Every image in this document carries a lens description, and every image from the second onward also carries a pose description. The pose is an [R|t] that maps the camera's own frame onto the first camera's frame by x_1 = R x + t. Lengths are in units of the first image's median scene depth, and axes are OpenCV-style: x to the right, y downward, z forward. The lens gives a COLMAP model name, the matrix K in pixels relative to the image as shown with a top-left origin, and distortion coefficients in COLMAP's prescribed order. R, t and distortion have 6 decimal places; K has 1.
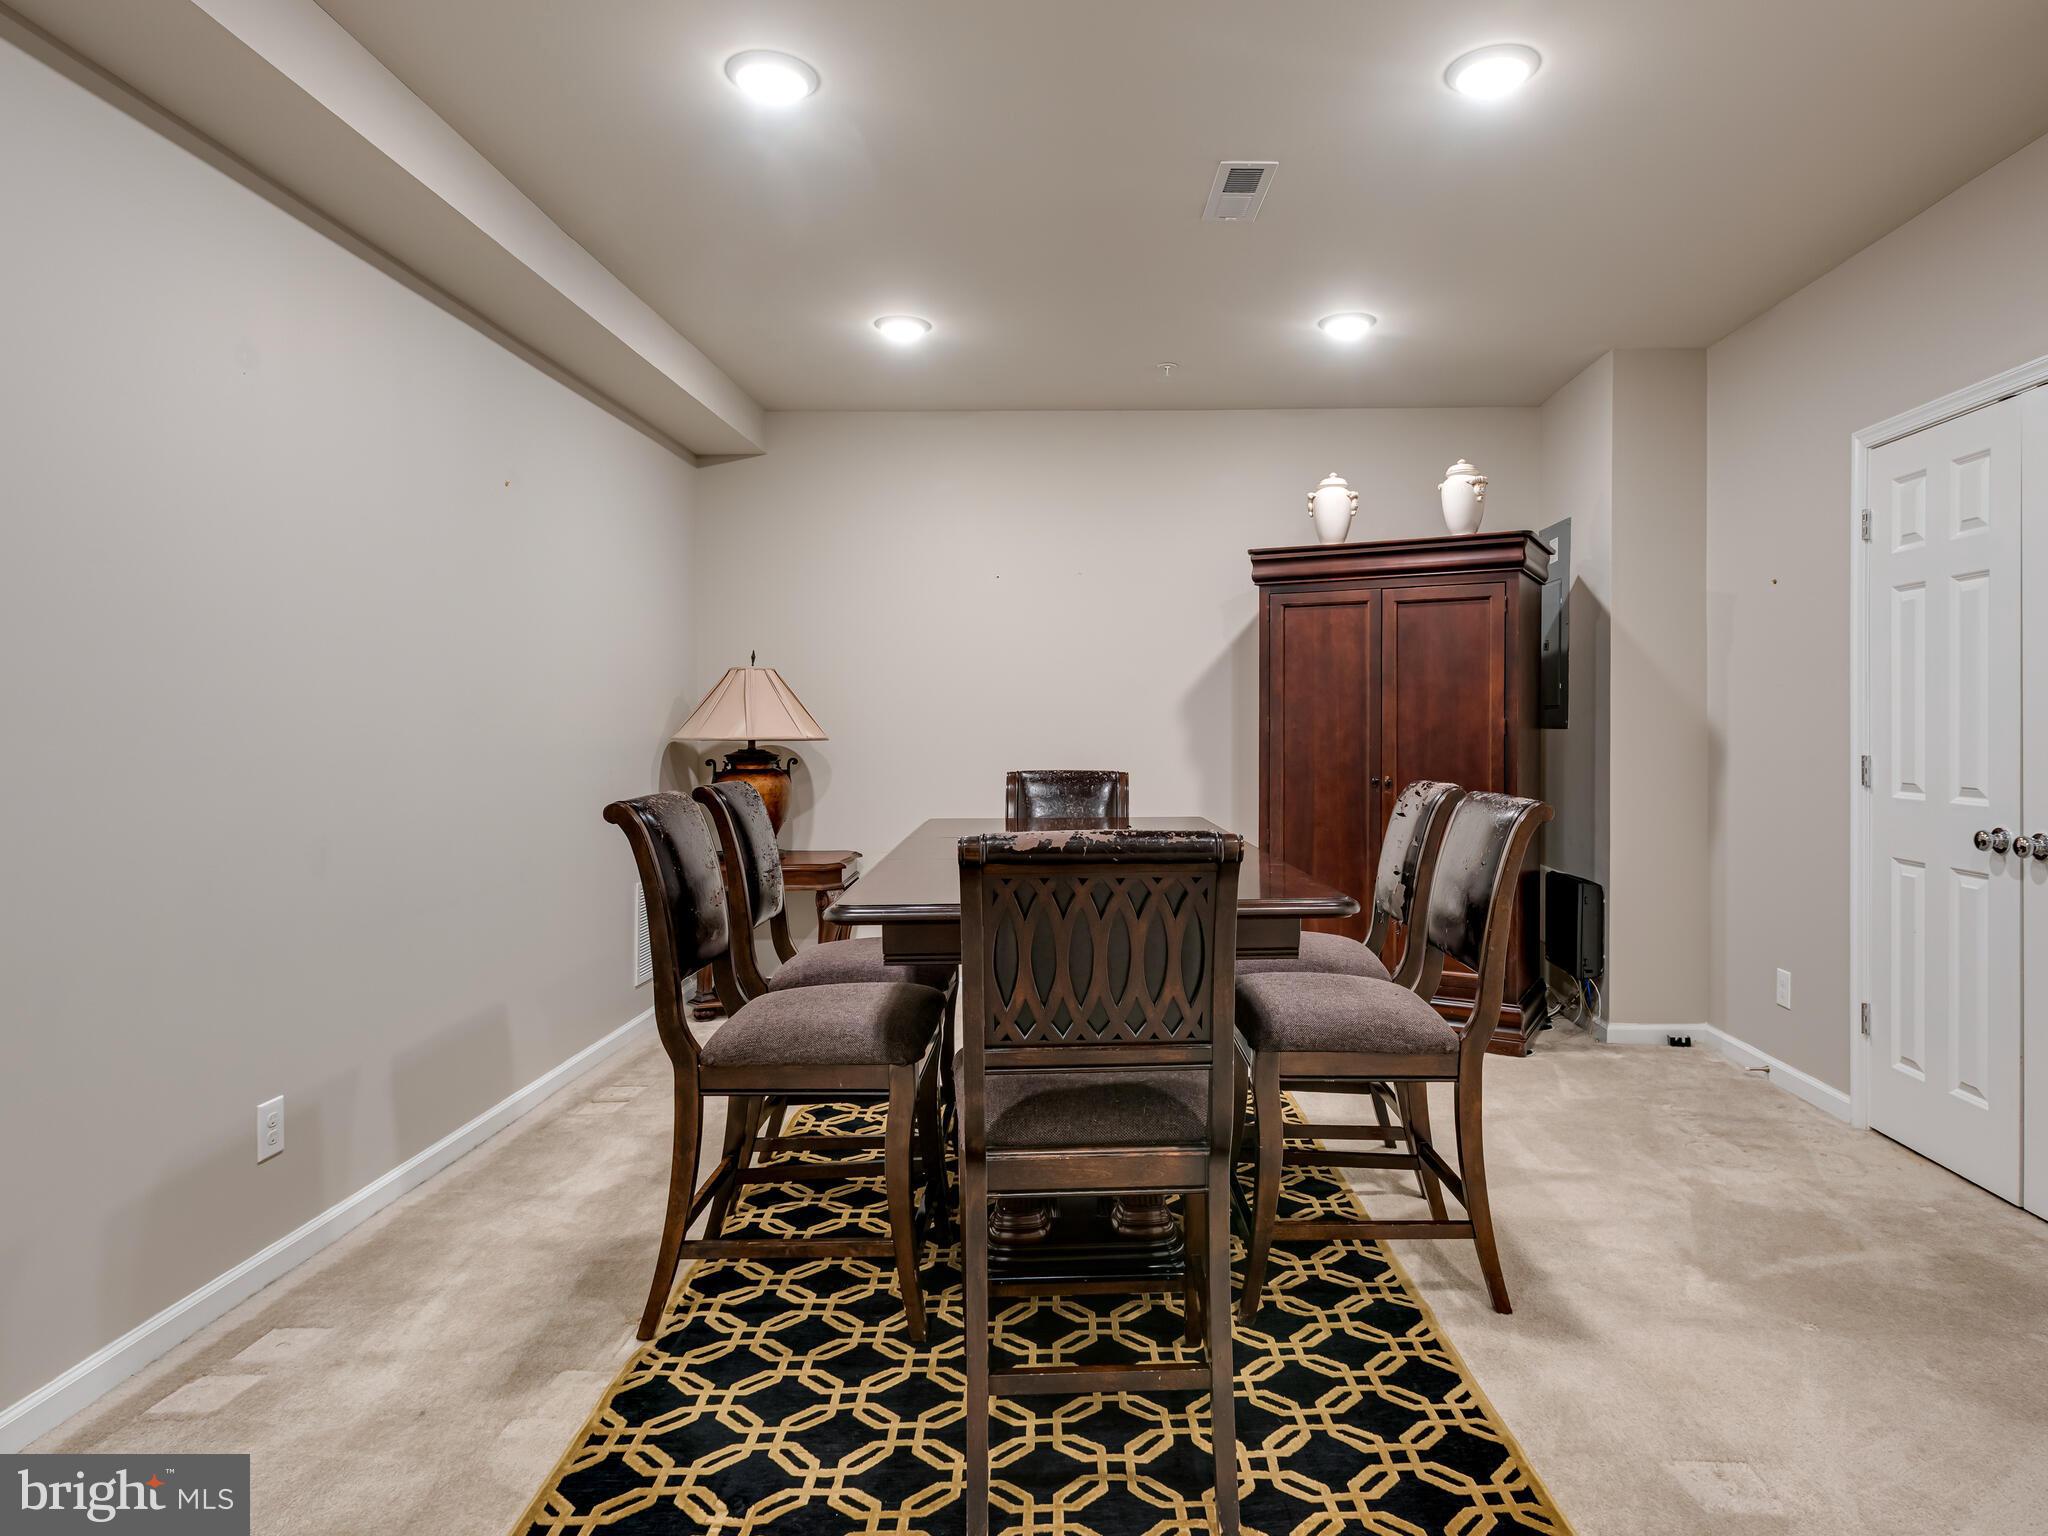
lens RADIAL K [[1048.9, 0, 1024.0], [0, 1048.9, 734.2], [0, 0, 1]] dist [0.021574, 0.000345]
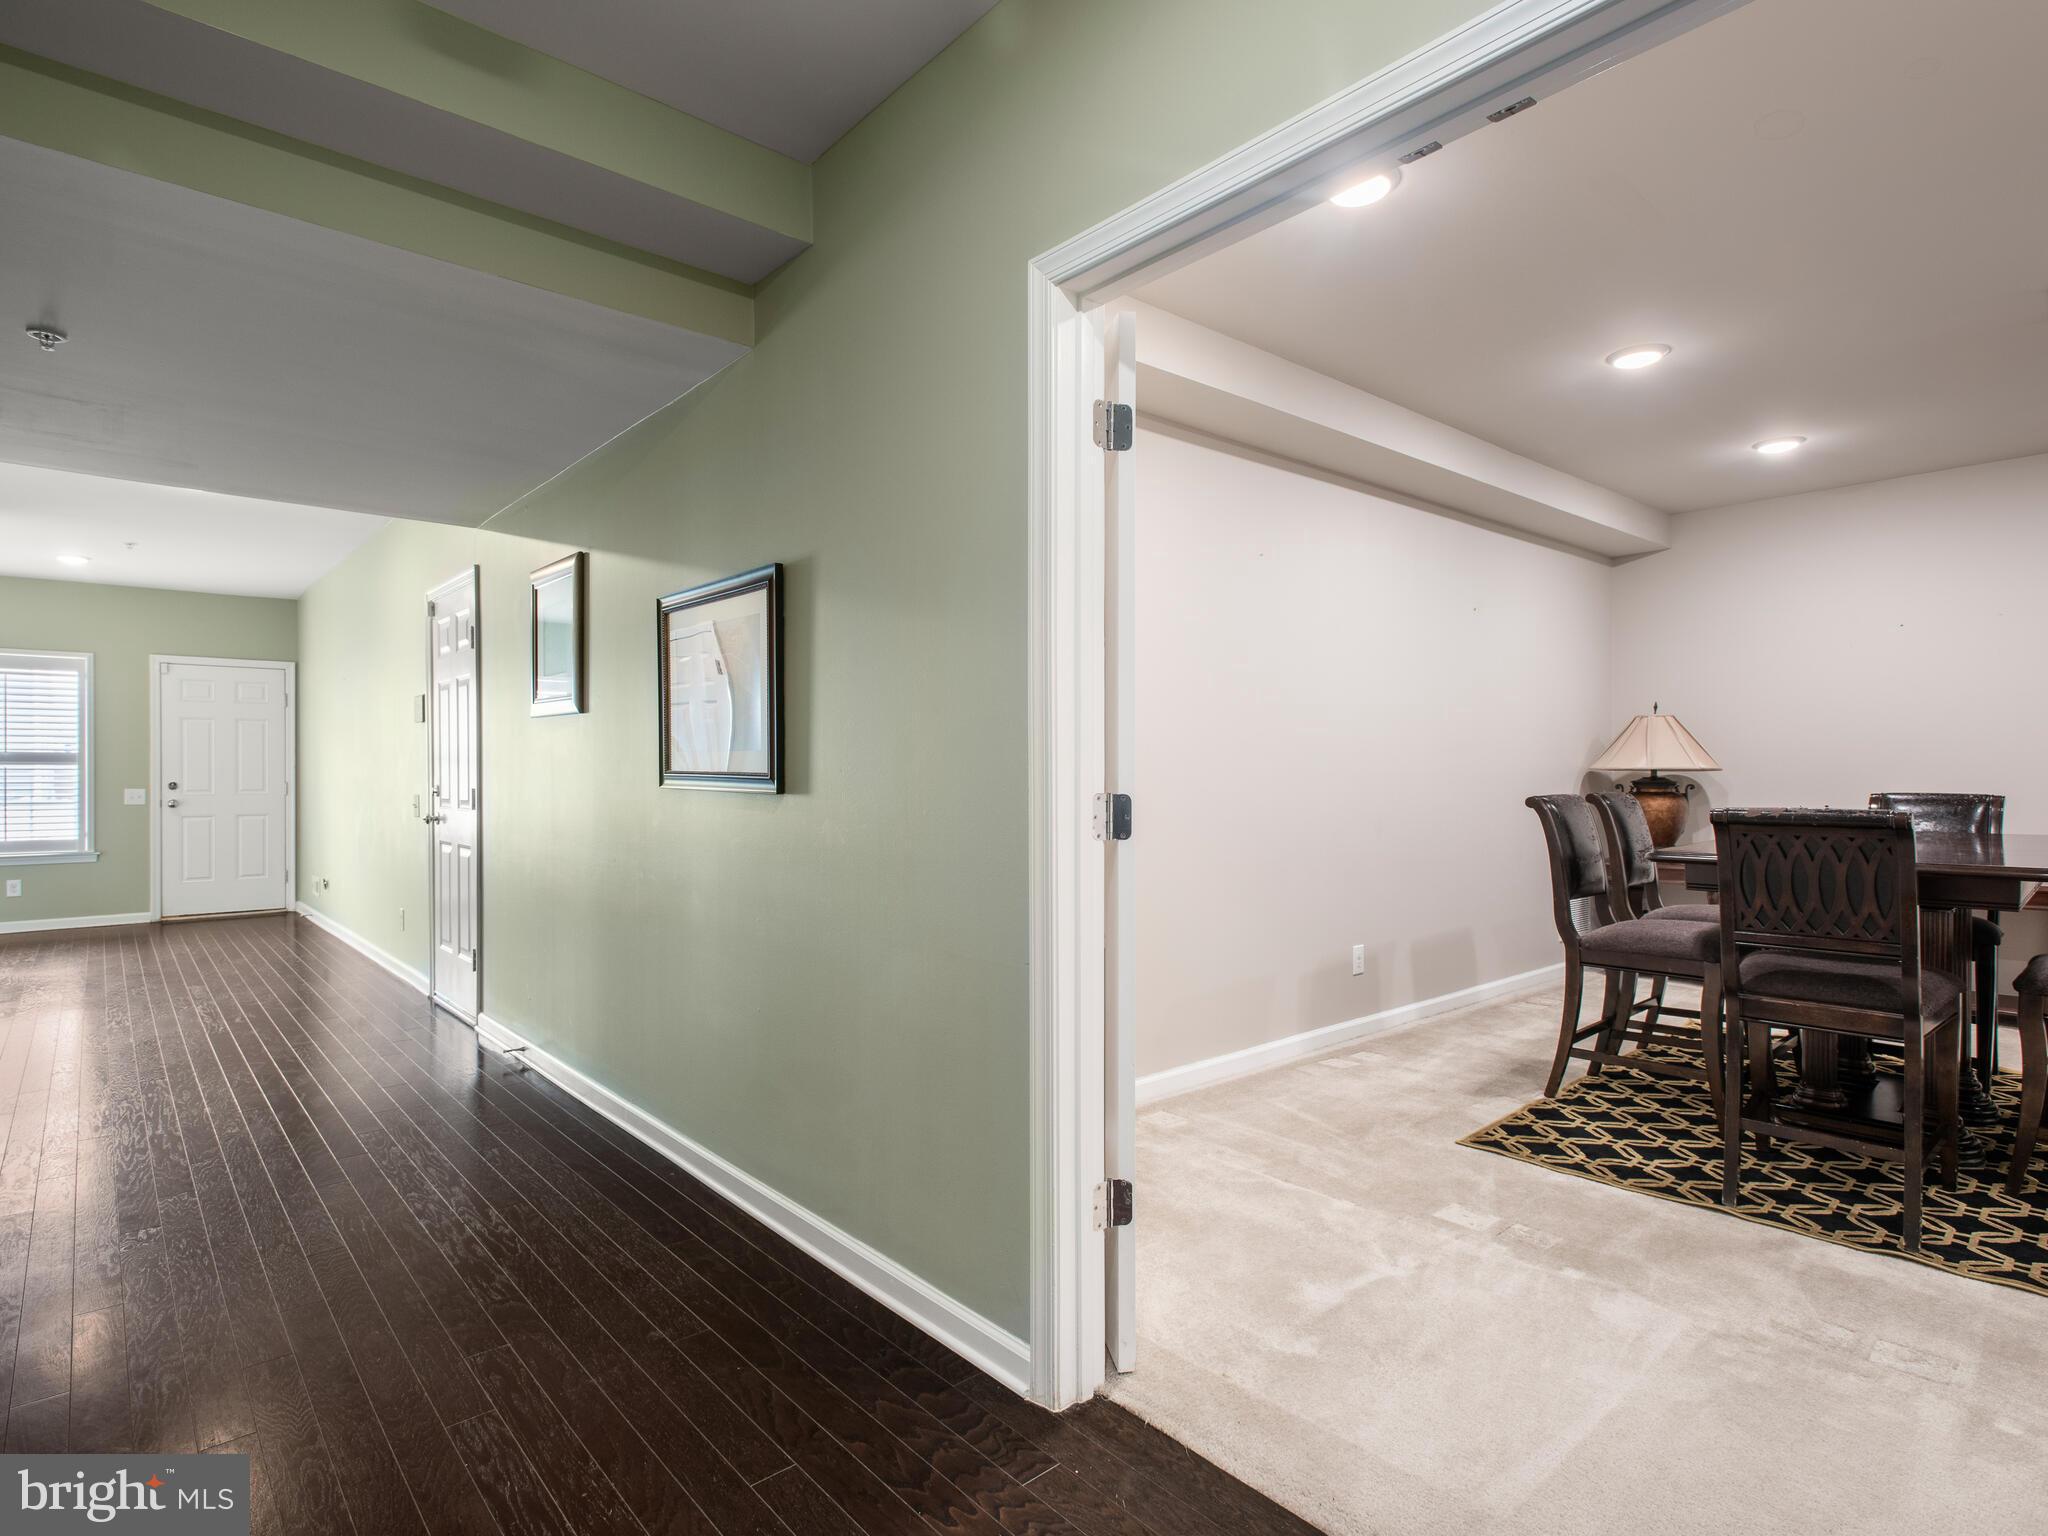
lens RADIAL K [[1039.1, 0, 1024.0], [0, 1039.1, 768.0], [0, 0, 1]] dist [0.000800, 0.000079]
pose [[0.650584, 0.001717, -0.759432, 0.368311], [-0.010481, 0.999923, -0.006719, 0.034232], [0.759362, 0.012331, 0.650552, -0.762079]]
